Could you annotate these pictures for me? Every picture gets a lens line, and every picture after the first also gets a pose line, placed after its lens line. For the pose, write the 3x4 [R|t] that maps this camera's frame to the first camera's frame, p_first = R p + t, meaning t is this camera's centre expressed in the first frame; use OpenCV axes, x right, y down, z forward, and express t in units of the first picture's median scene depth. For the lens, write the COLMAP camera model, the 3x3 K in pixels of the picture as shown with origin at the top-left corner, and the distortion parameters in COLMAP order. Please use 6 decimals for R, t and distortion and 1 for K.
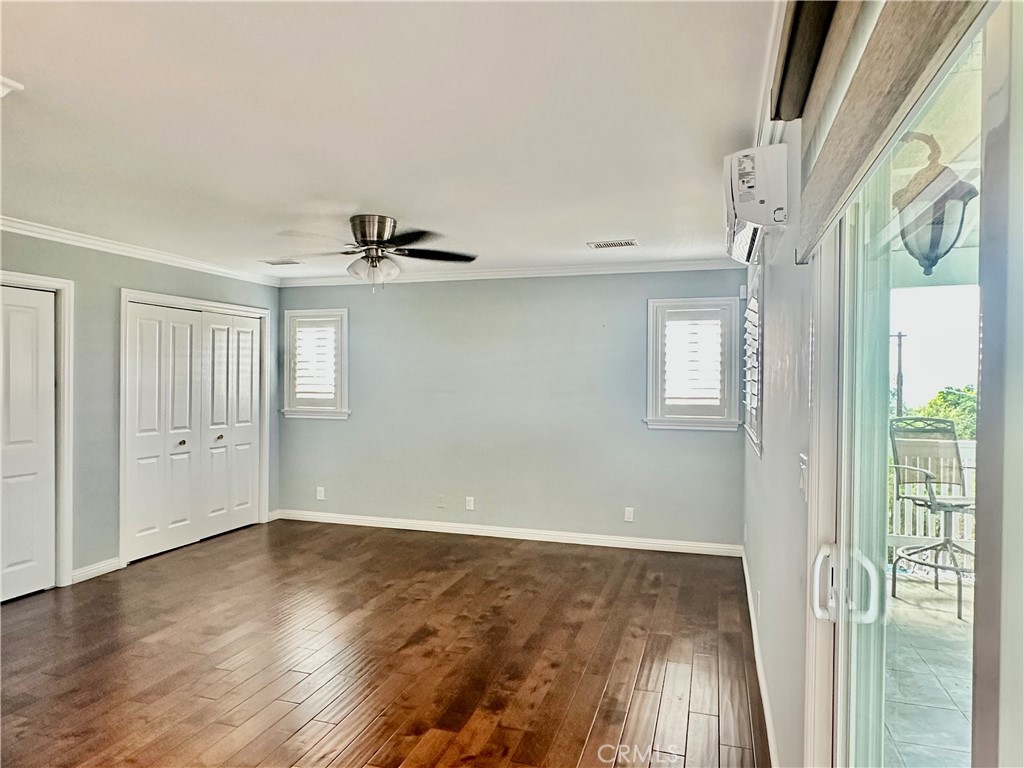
lens RADIAL K [[634.1, 0, 512.0], [0, 634.1, 384.0], [0, 0, 1]] dist [0.002870, 0.001157]
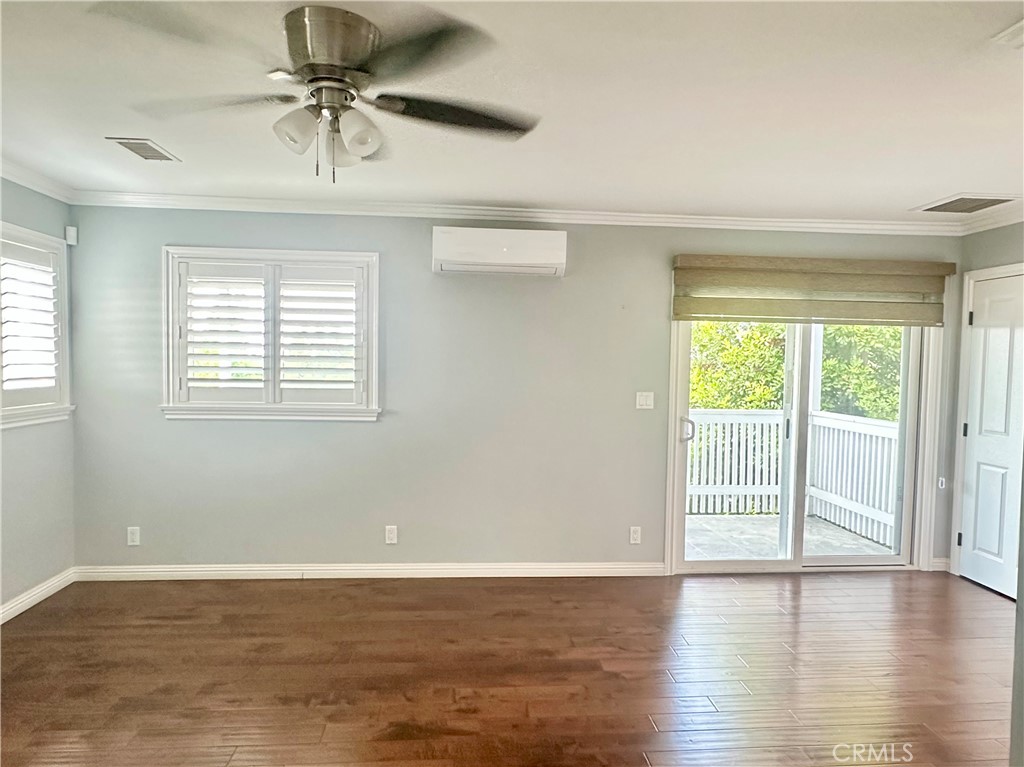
lens RADIAL K [[671.2, 0, 512.0], [0, 671.2, 383.5], [0, 0, 1]] dist [-0.003394, -0.000533]
pose [[-0.387280, -0.049314, 0.920642, -0.805869], [-0.011232, 0.998747, 0.048773, -0.017490], [-0.921894, 0.008548, -0.387349, 1.139826]]
